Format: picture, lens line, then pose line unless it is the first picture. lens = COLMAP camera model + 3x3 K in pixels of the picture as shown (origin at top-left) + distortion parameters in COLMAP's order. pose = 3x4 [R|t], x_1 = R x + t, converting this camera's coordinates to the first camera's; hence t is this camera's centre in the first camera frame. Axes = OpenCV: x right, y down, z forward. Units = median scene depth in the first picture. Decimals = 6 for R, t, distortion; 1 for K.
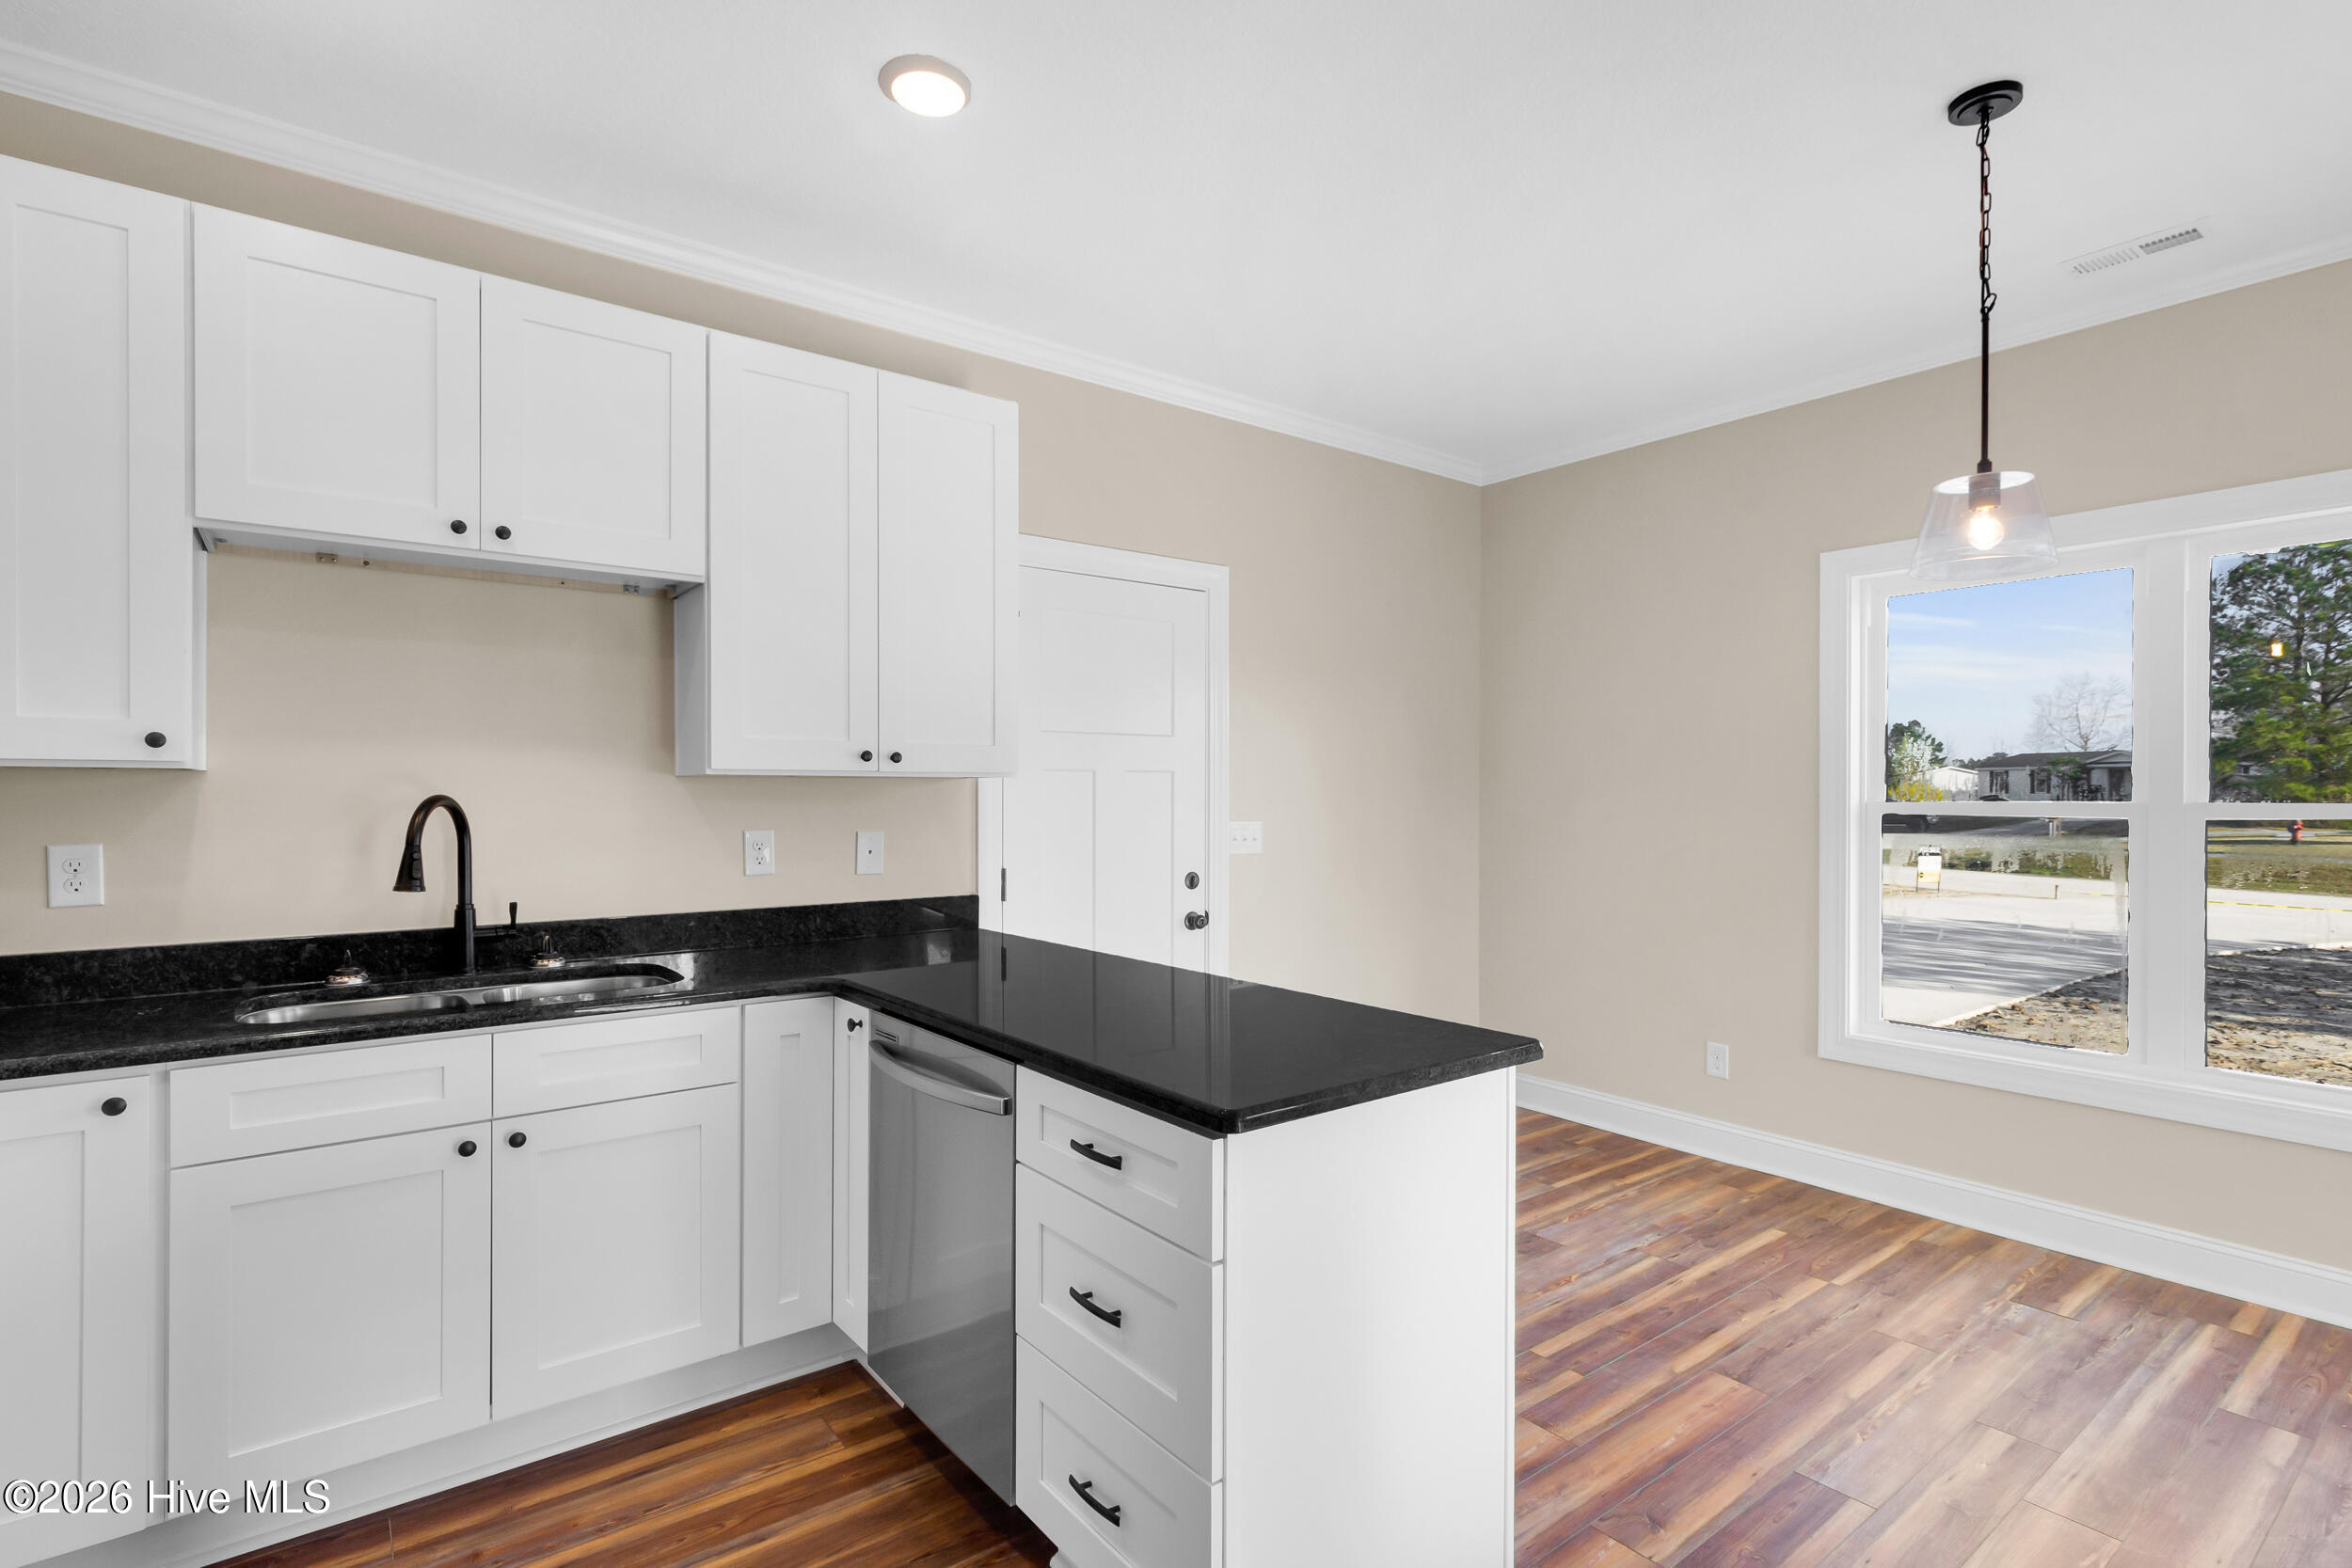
lens RADIAL K [[1116.4, 0, 1180.9], [0, 1116.4, 793.7], [0, 0, 1]] dist [-0.000777, -0.000357]
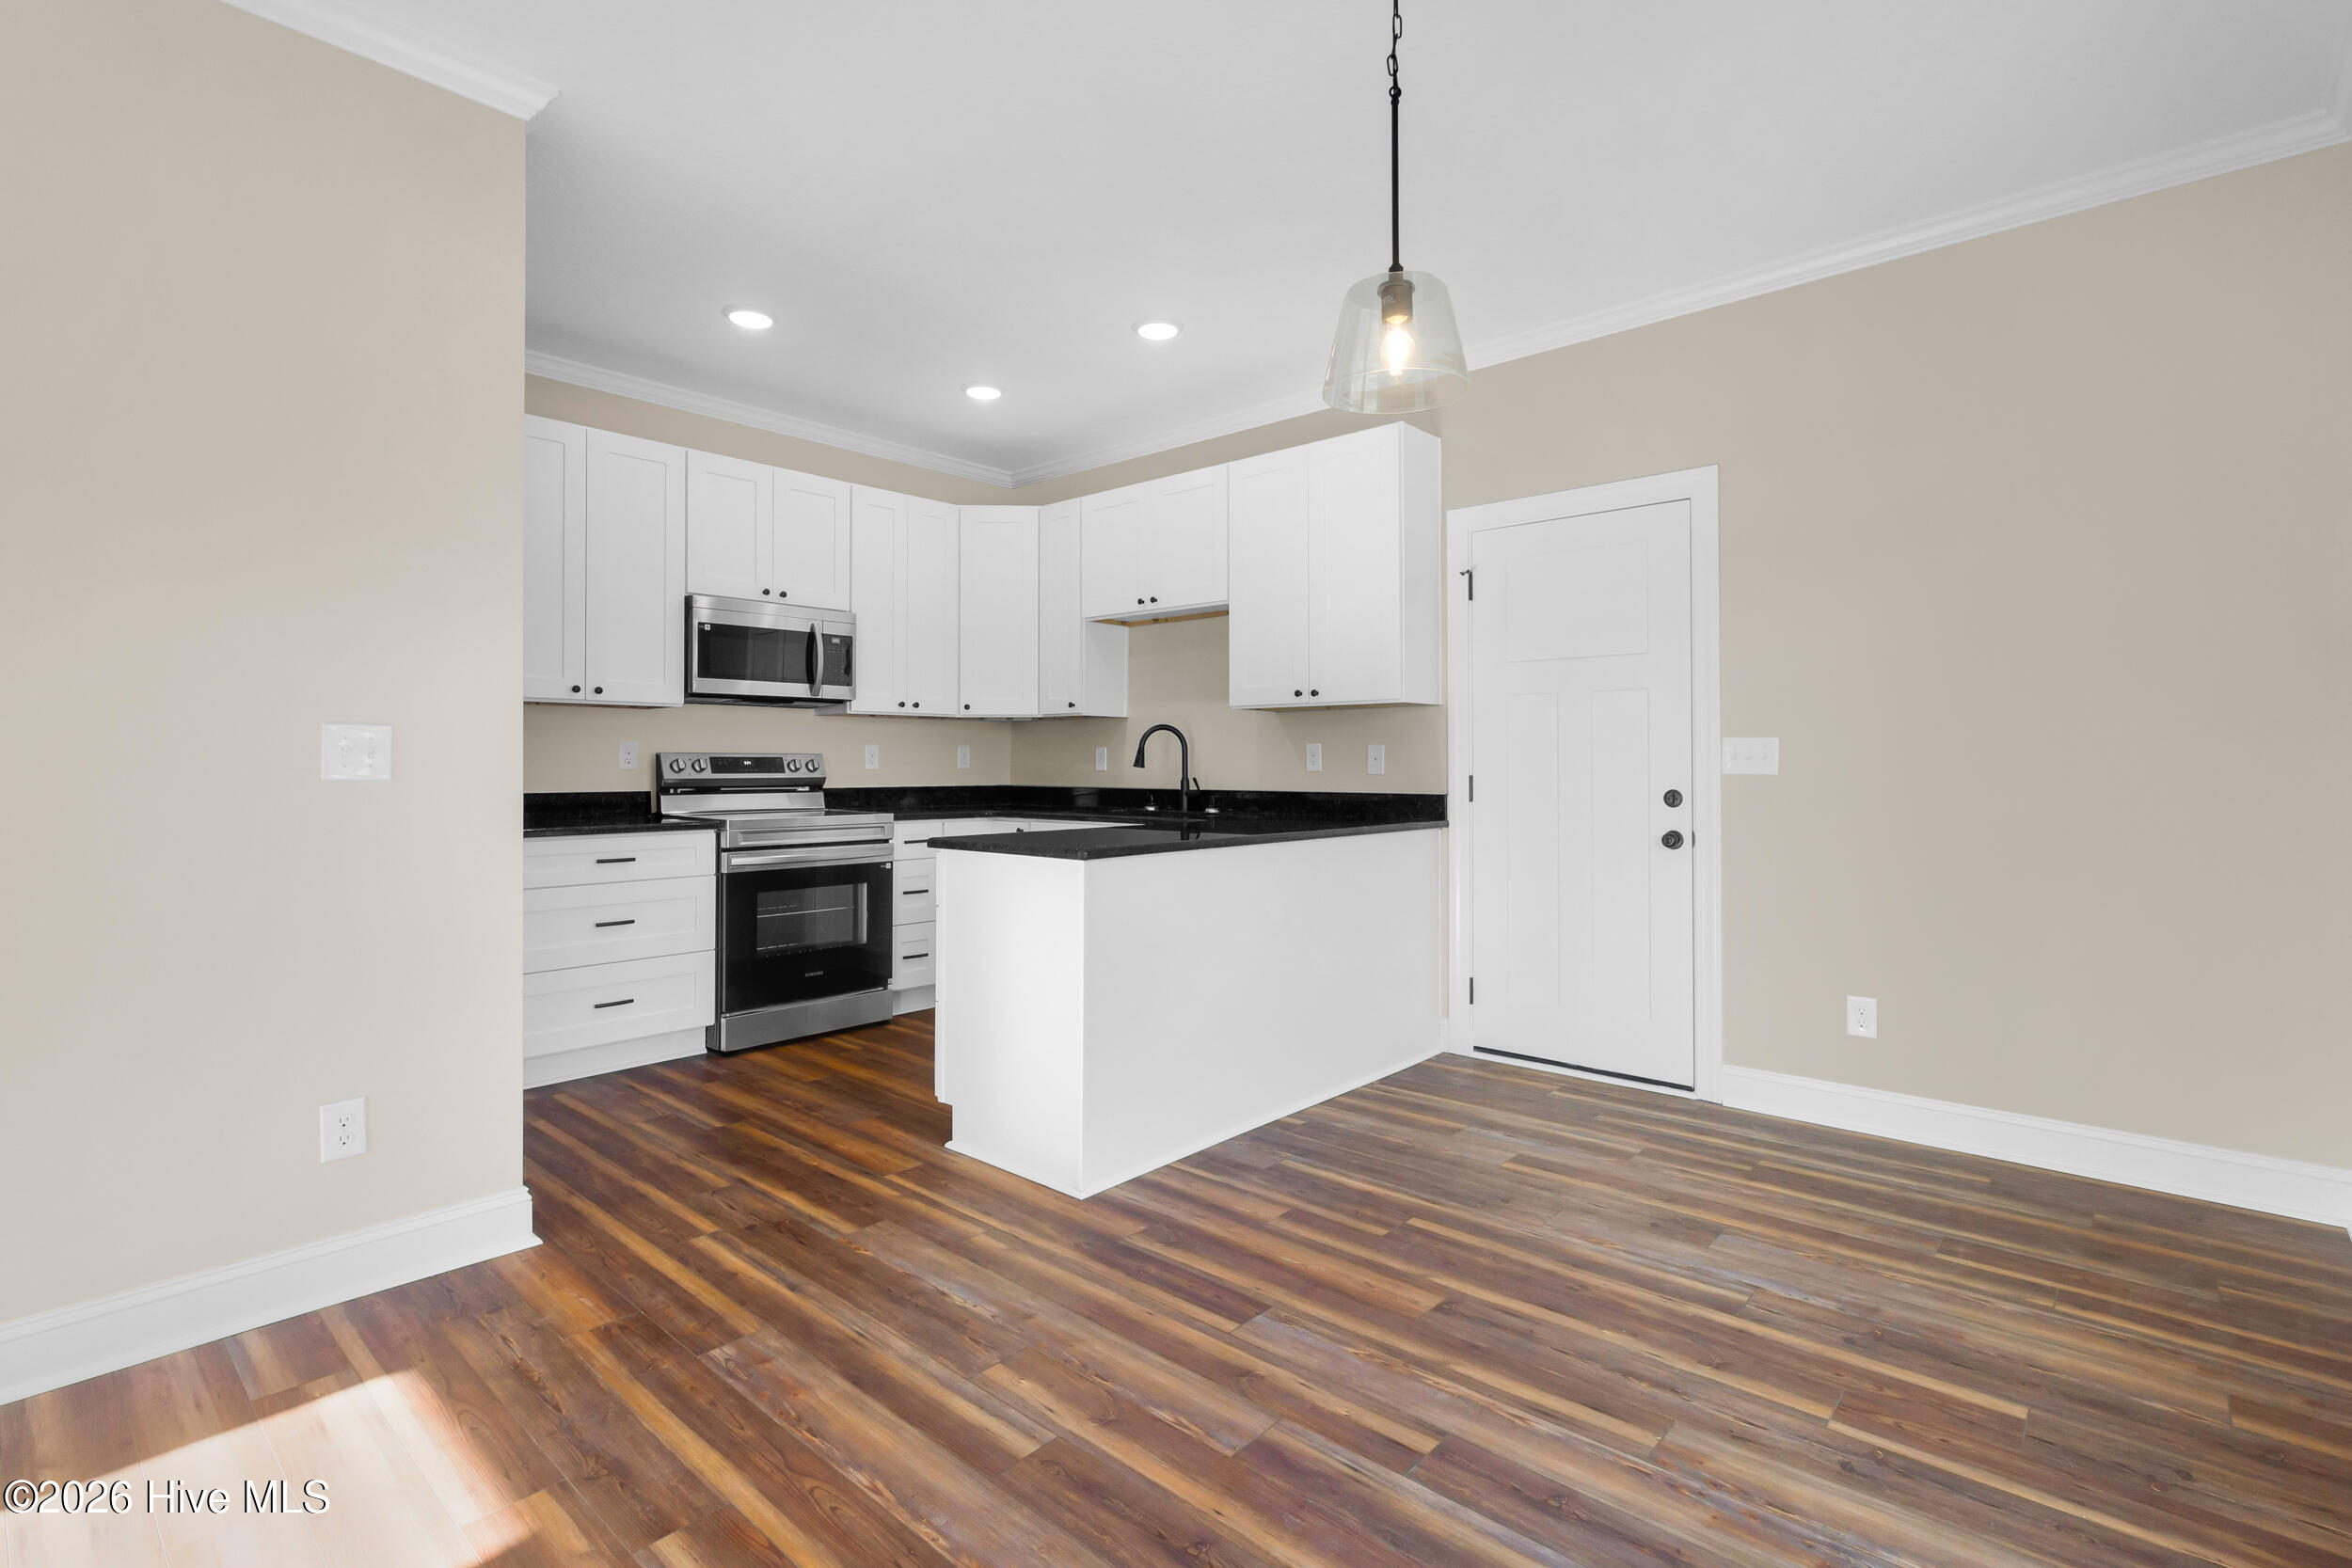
lens RADIAL K [[1100.0, 0, 1170.9], [0, 1100.0, 750.6], [0, 0, 1]] dist [0.002190, -0.000303]
pose [[0.181520, -0.011792, -0.983316, 1.260395], [-0.000335, 0.999927, -0.012053, 0.068424], [0.983387, 0.002517, 0.181503, 0.567227]]
